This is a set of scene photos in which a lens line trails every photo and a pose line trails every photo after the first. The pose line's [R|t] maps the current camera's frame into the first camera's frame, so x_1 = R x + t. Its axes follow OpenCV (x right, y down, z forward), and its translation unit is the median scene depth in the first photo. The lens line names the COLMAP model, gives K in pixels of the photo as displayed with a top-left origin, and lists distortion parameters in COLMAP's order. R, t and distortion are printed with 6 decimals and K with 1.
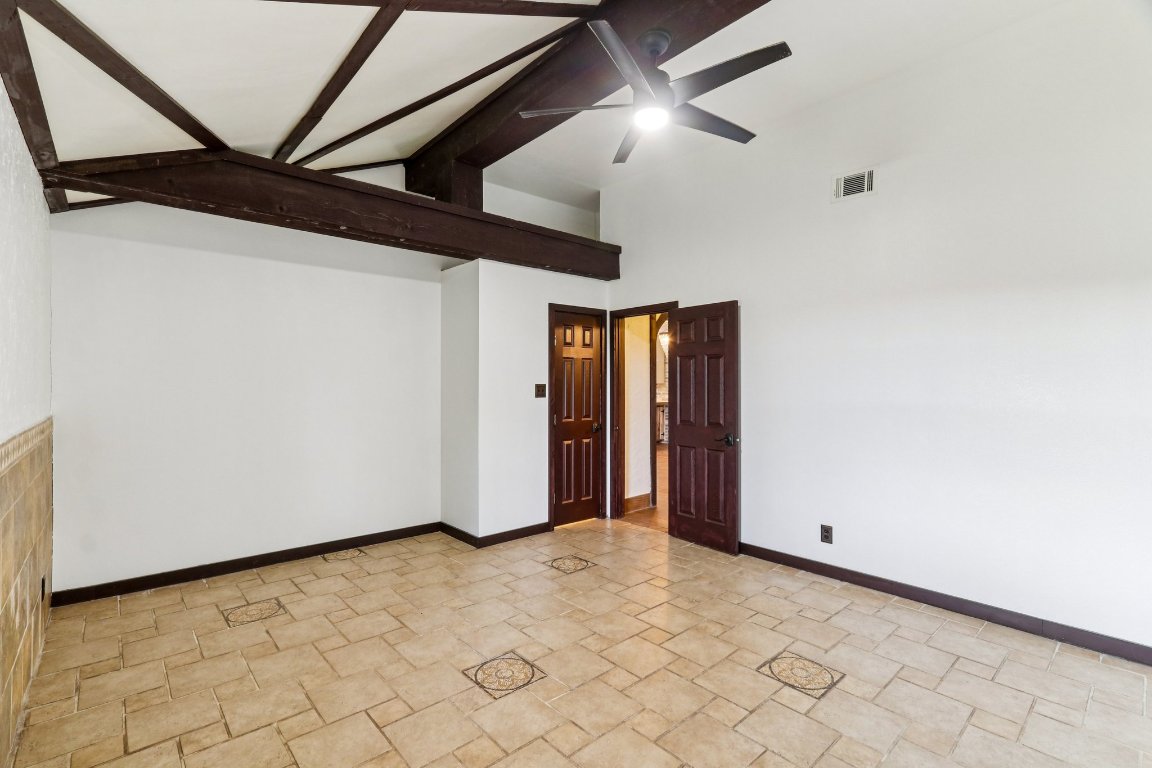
lens RADIAL K [[520.8, 0, 575.7], [0, 520.8, 382.9], [0, 0, 1]] dist [0.001195, 0.002745]
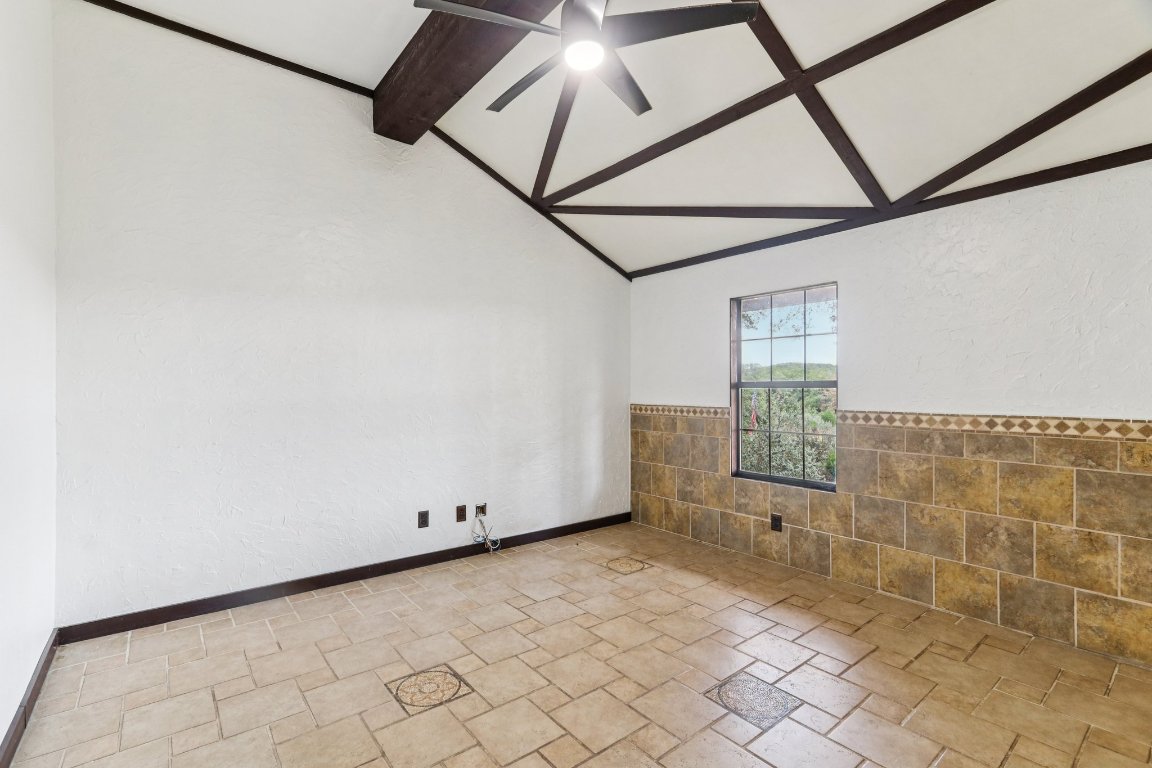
lens RADIAL K [[520.8, 0, 576.4], [0, 520.8, 385.0], [0, 0, 1]] dist [0.001195, 0.002745]
pose [[-0.998736, -0.002408, 0.050208, 0.124361], [-0.002773, 0.999970, -0.007199, 0.022228], [-0.050189, -0.007329, -0.998713, 1.931052]]
